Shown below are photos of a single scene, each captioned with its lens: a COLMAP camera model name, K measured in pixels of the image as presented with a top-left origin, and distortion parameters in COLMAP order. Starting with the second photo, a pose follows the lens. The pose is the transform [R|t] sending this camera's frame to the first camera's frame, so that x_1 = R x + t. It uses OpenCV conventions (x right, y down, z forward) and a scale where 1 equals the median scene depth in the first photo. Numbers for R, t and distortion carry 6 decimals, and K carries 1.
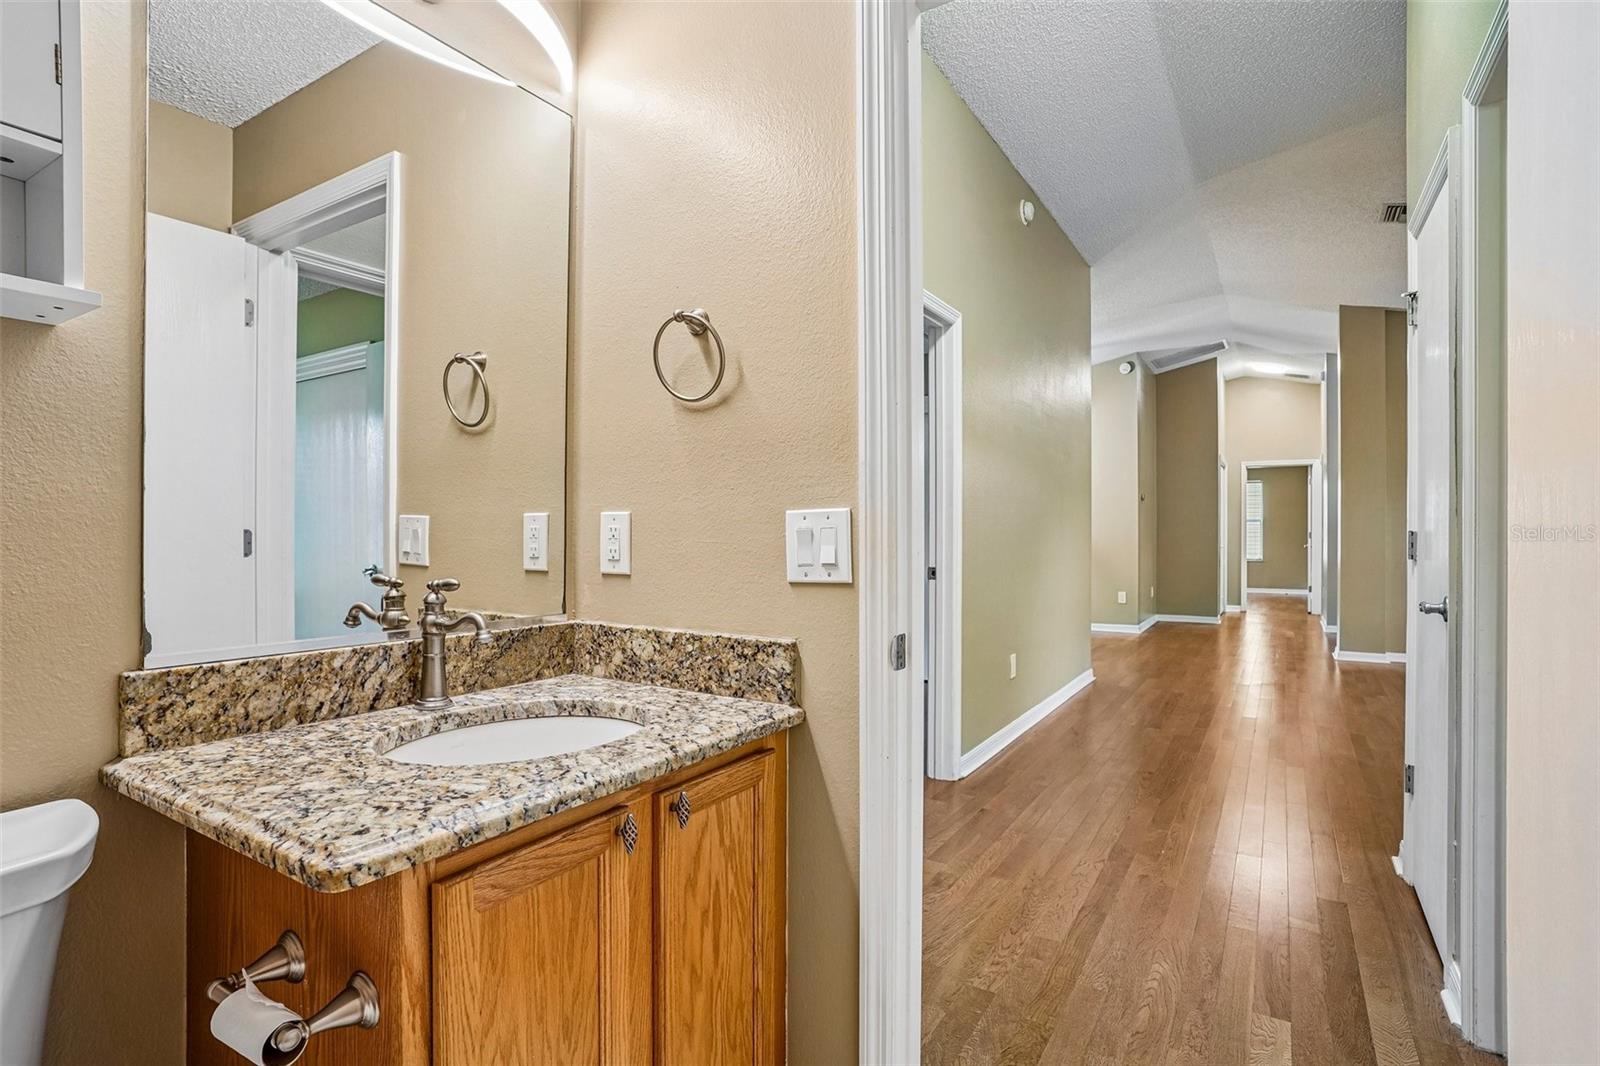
lens RADIAL K [[799.8, 0, 802.2], [0, 799.8, 540.0], [0, 0, 1]] dist [-0.064456, 0.027713]
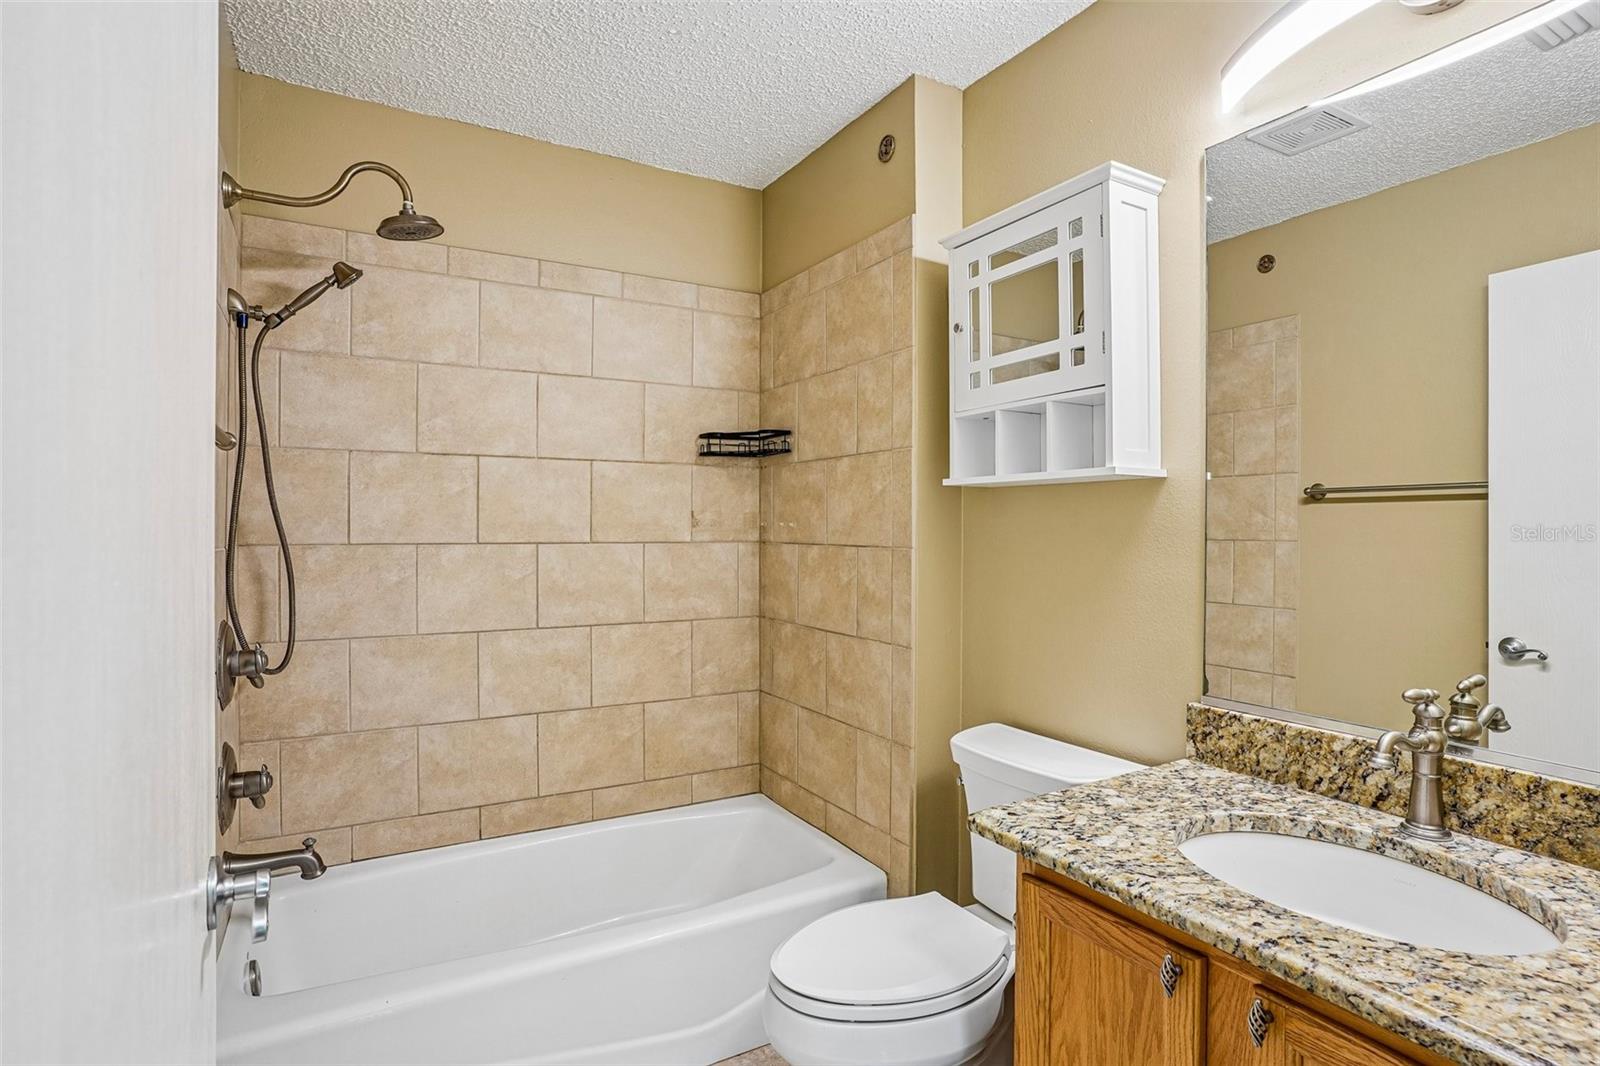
lens RADIAL K [[799.8, 0, 799.3], [0, 799.8, 528.2], [0, 0, 1]] dist [-0.064456, 0.027713]
pose [[-0.465038, 0.000249, -0.885291, 0.742686], [-0.013844, 0.999876, 0.007554, -0.149263], [0.885182, 0.015768, -0.464977, 0.949402]]
